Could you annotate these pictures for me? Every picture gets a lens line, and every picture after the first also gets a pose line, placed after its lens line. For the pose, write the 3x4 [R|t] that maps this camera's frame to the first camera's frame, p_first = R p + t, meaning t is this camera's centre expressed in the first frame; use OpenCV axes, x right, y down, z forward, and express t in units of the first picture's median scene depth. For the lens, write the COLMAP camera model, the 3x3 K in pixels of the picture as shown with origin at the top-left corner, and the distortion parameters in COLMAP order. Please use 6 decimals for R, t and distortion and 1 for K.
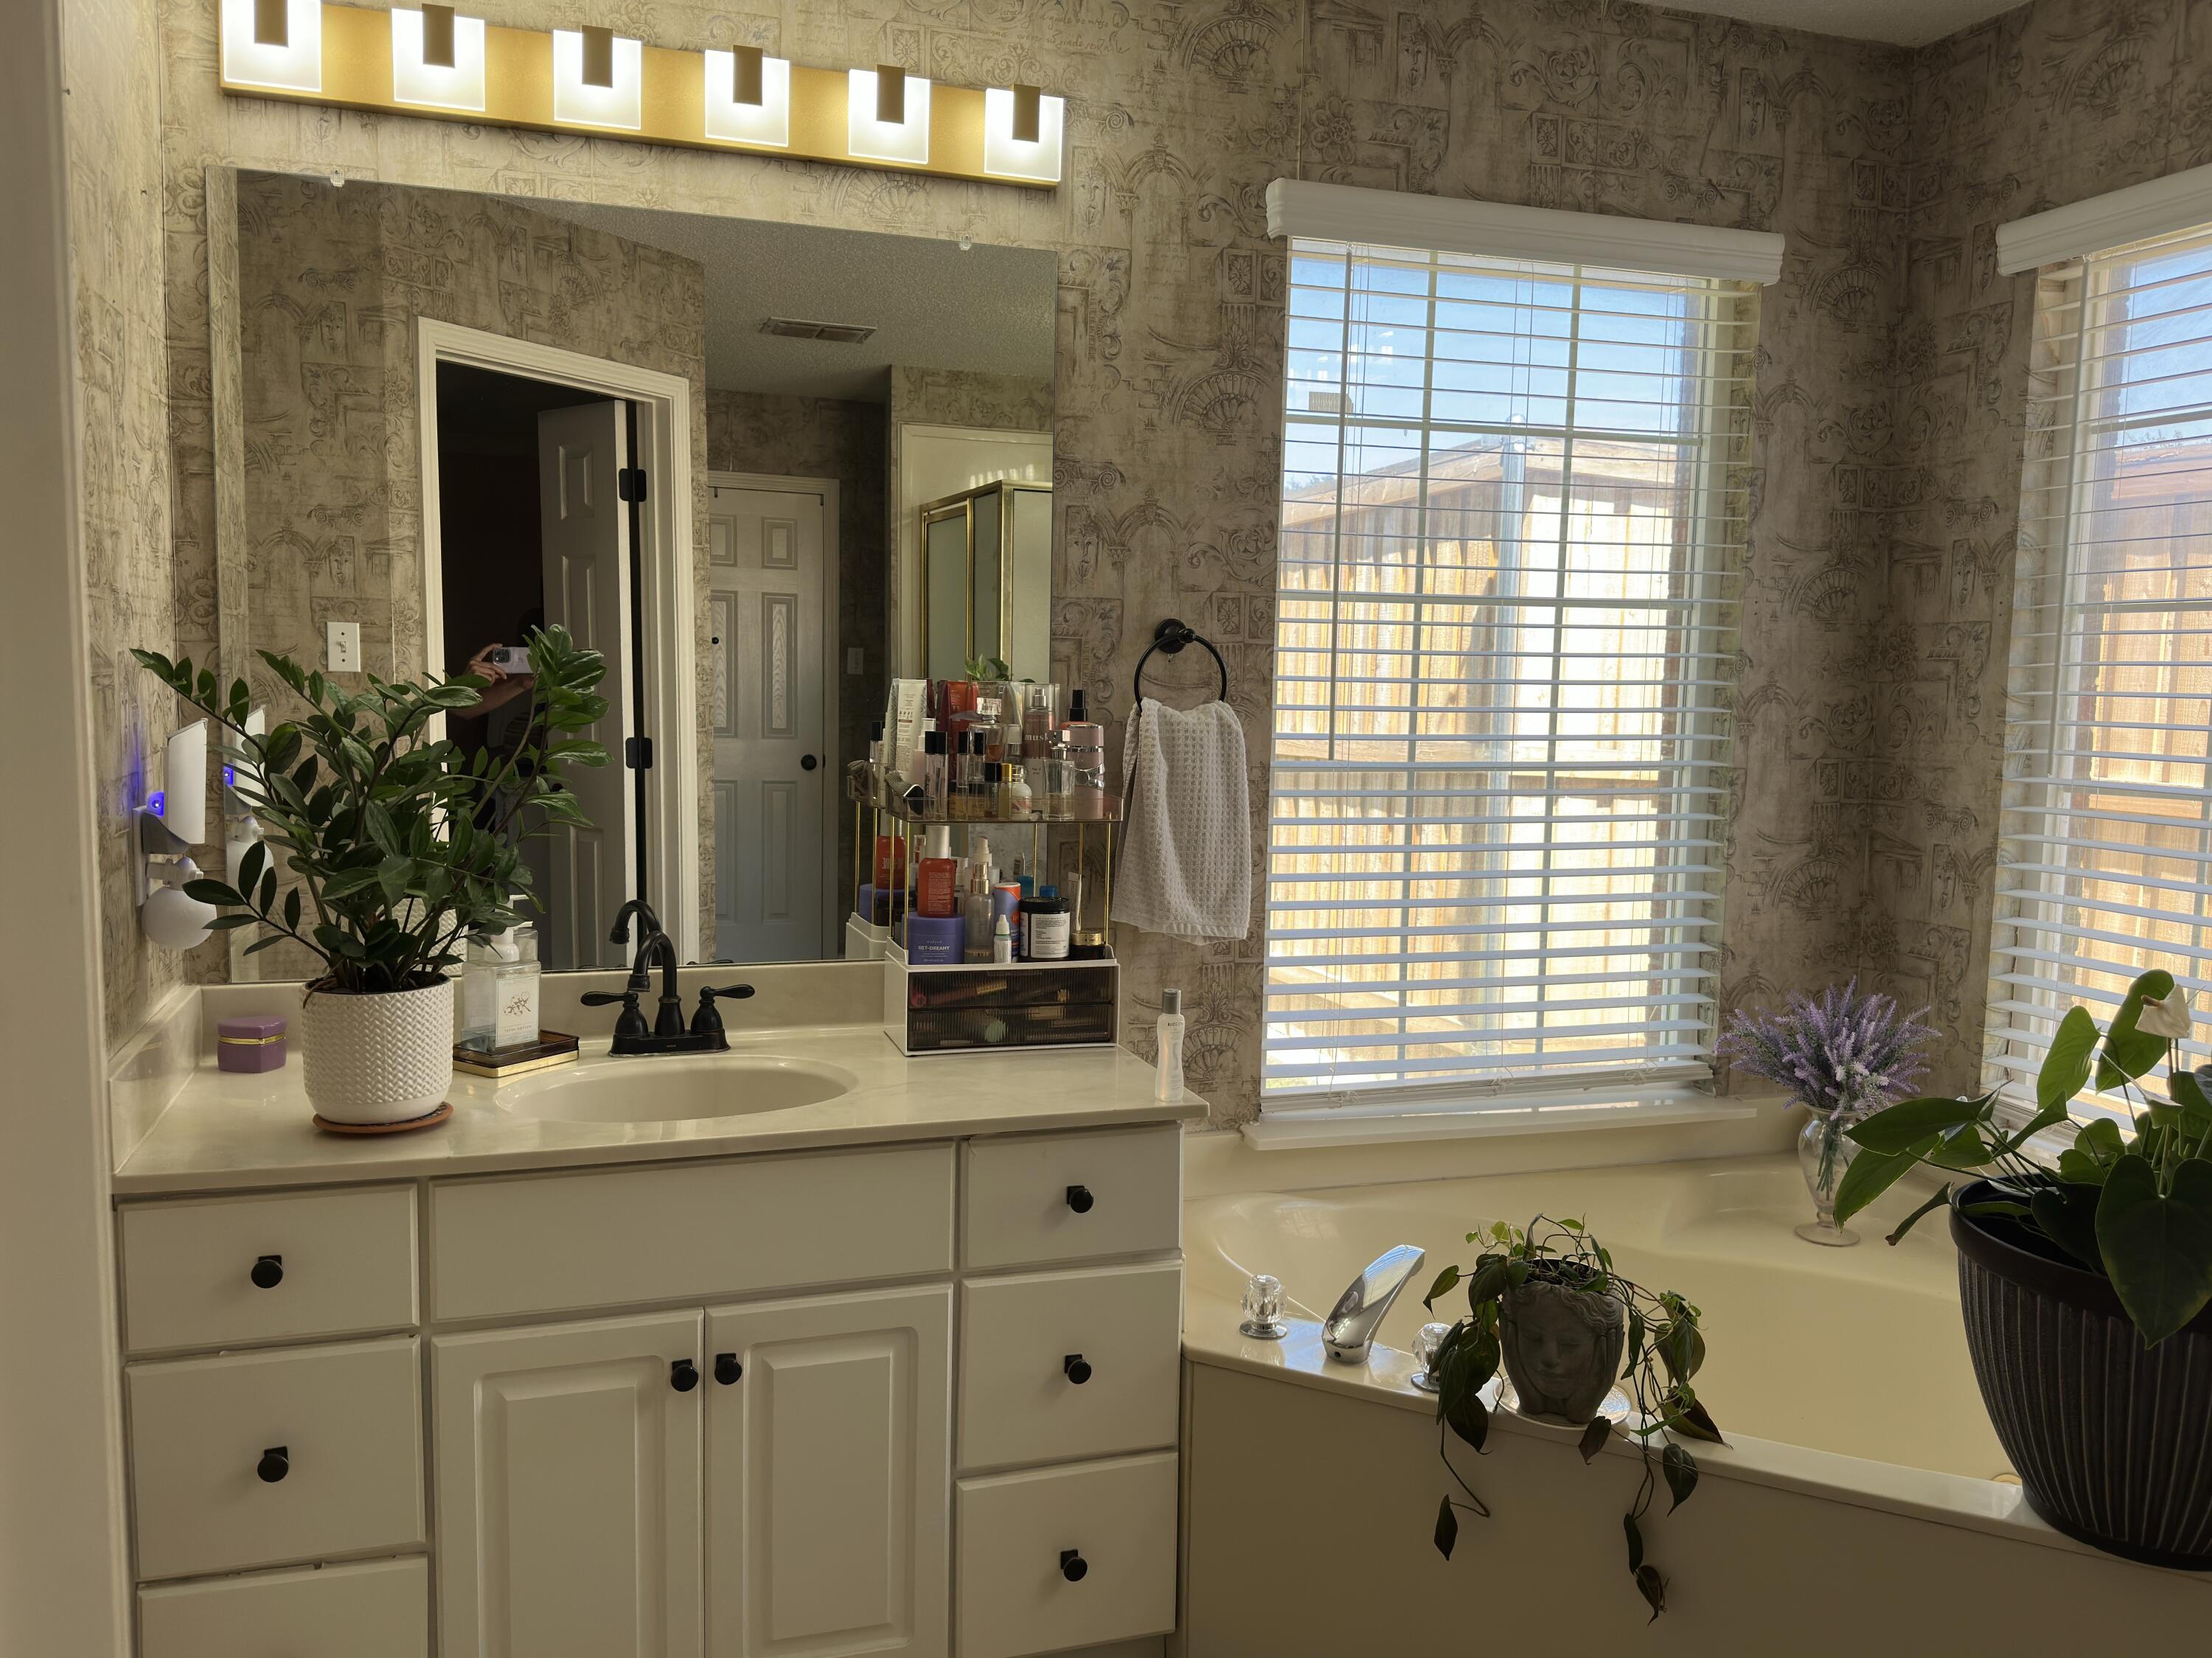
lens RADIAL K [[1707.3, 0, 1112.1], [0, 1707.3, 847.8], [0, 0, 1]] dist [0.178533, -0.349845]
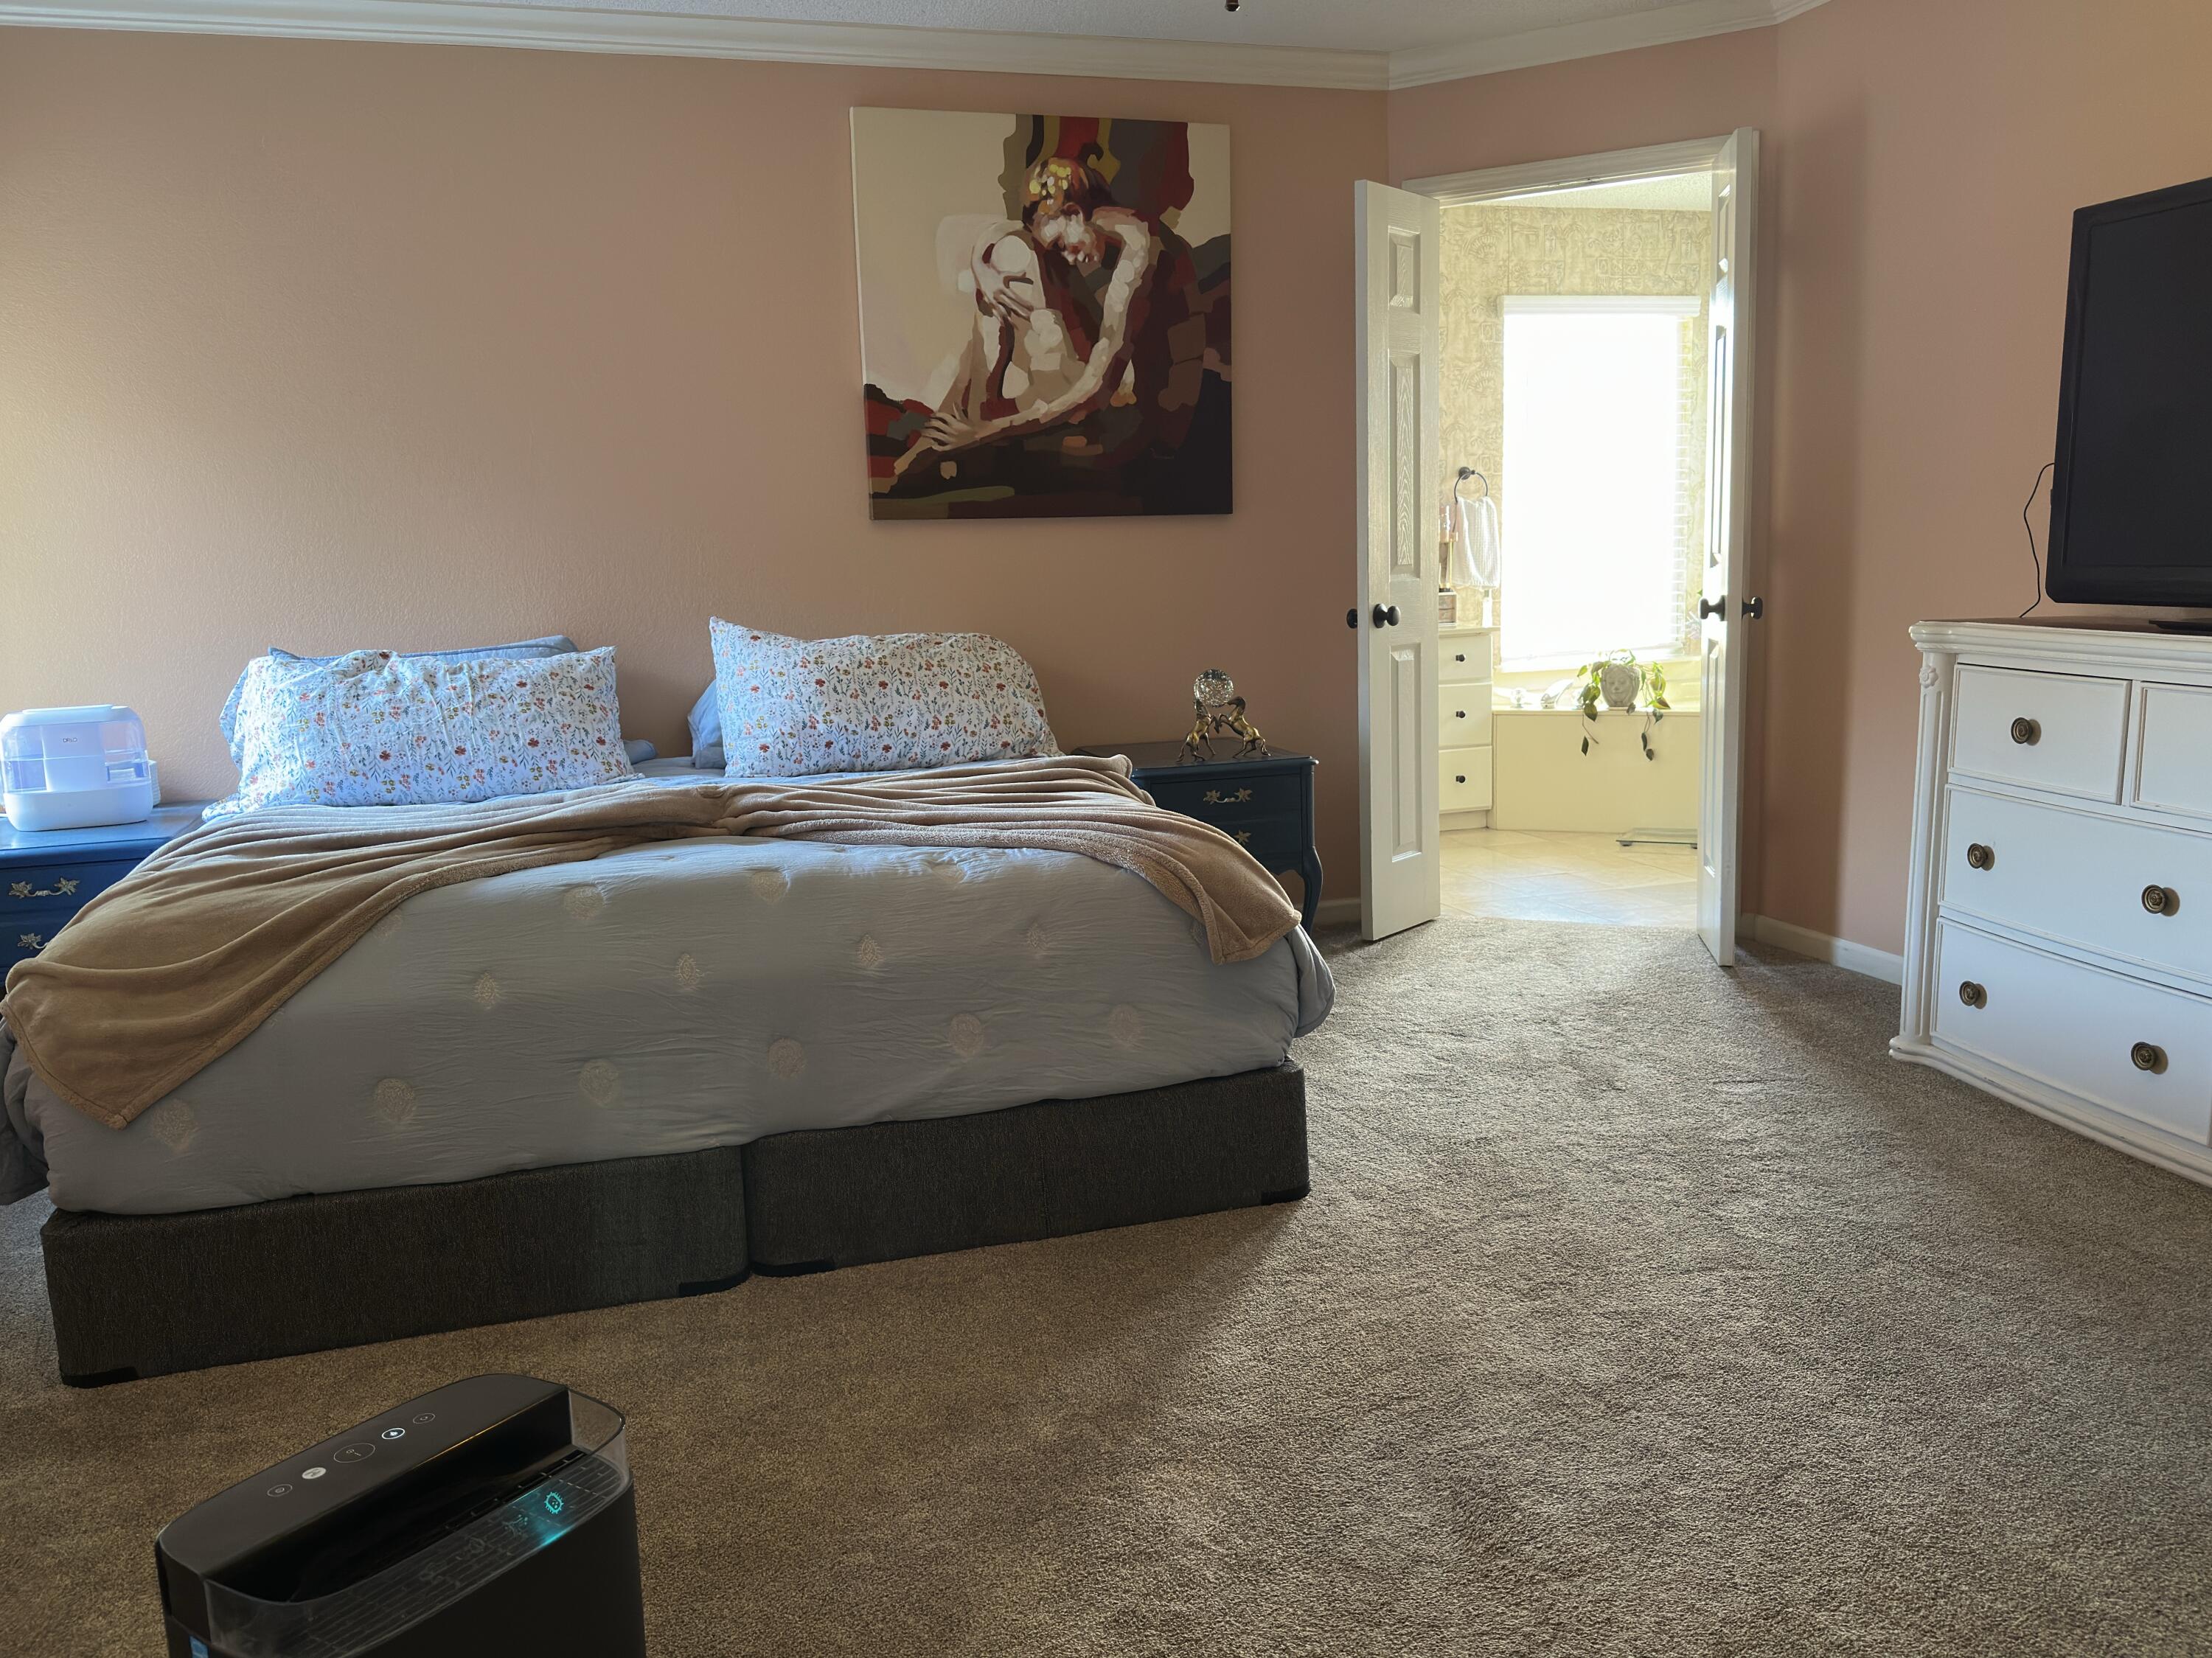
lens RADIAL K [[1707.3, 0, 1112.1], [0, 1707.3, 847.8], [0, 0, 1]] dist [0.178533, -0.349845]
pose [[0.998201, -0.050158, -0.032845, -0.446874], [0.052195, 0.996558, 0.064410, 0.249362], [0.029502, -0.066008, 0.997383, -1.695984]]
